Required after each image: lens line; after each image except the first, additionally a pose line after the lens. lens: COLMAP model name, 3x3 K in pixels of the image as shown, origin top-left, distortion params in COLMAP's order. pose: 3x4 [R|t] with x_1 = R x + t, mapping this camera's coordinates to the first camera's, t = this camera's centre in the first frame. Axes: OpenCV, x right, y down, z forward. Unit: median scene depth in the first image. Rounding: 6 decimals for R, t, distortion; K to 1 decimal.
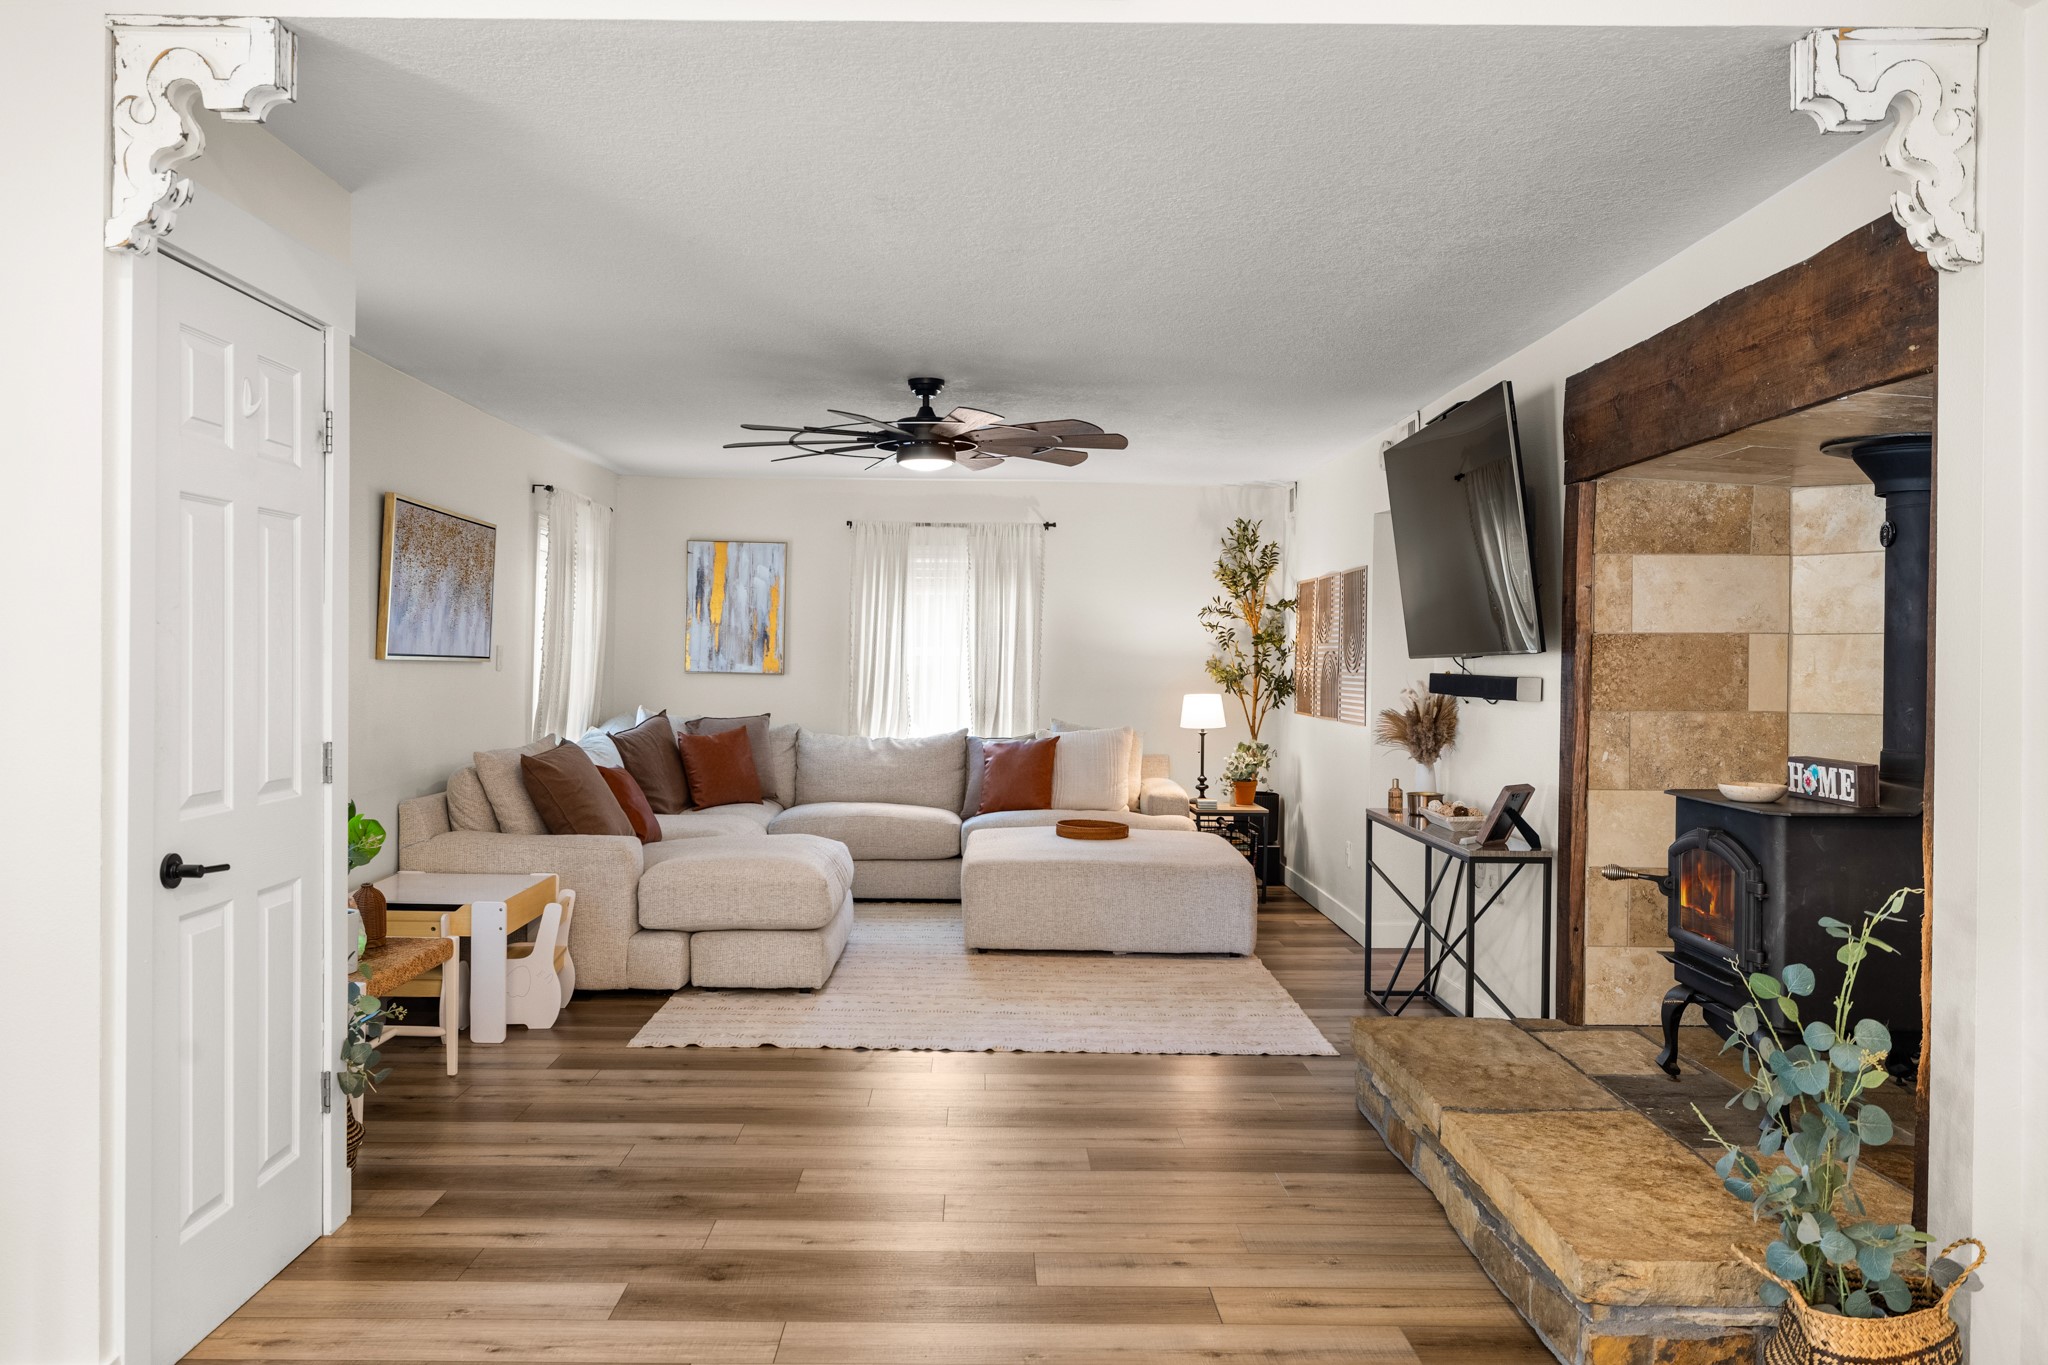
lens RADIAL K [[1521.2, 0, 1022.9], [0, 1521.2, 680.9], [0, 0, 1]] dist [-0.009490, 0.000350]
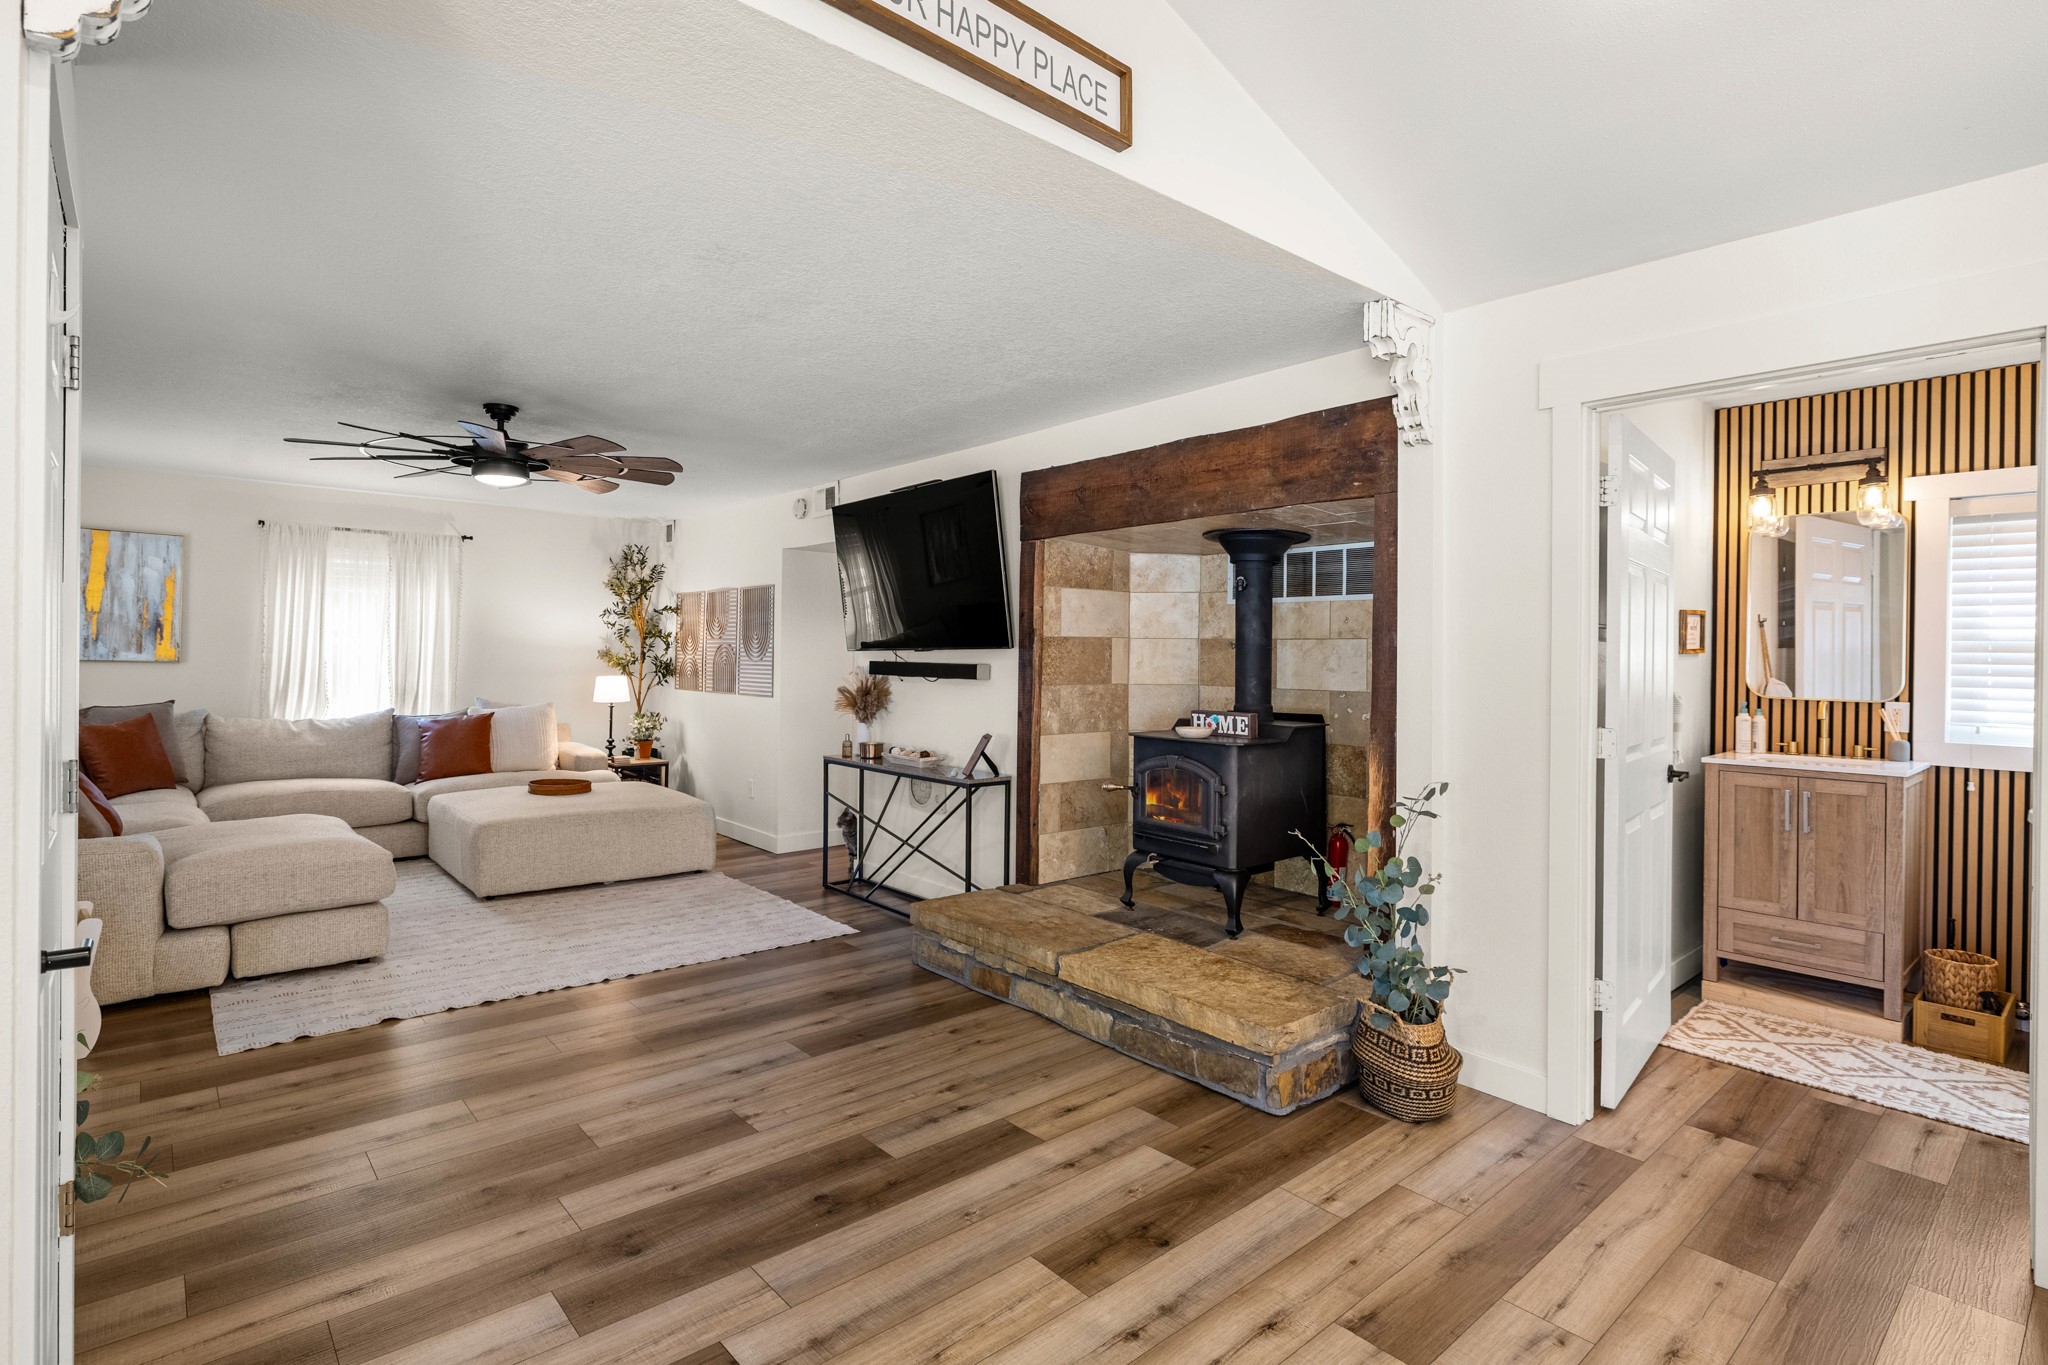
lens RADIAL K [[992.9, 0, 1024.5], [0, 992.9, 664.1], [0, 0, 1]] dist [-0.011339, 0.000700]
pose [[0.761814, -0.005662, 0.647771, -0.295828], [0.004122, 0.999984, 0.003894, -0.006221], [-0.647783, -0.000296, 0.761825, 0.215727]]
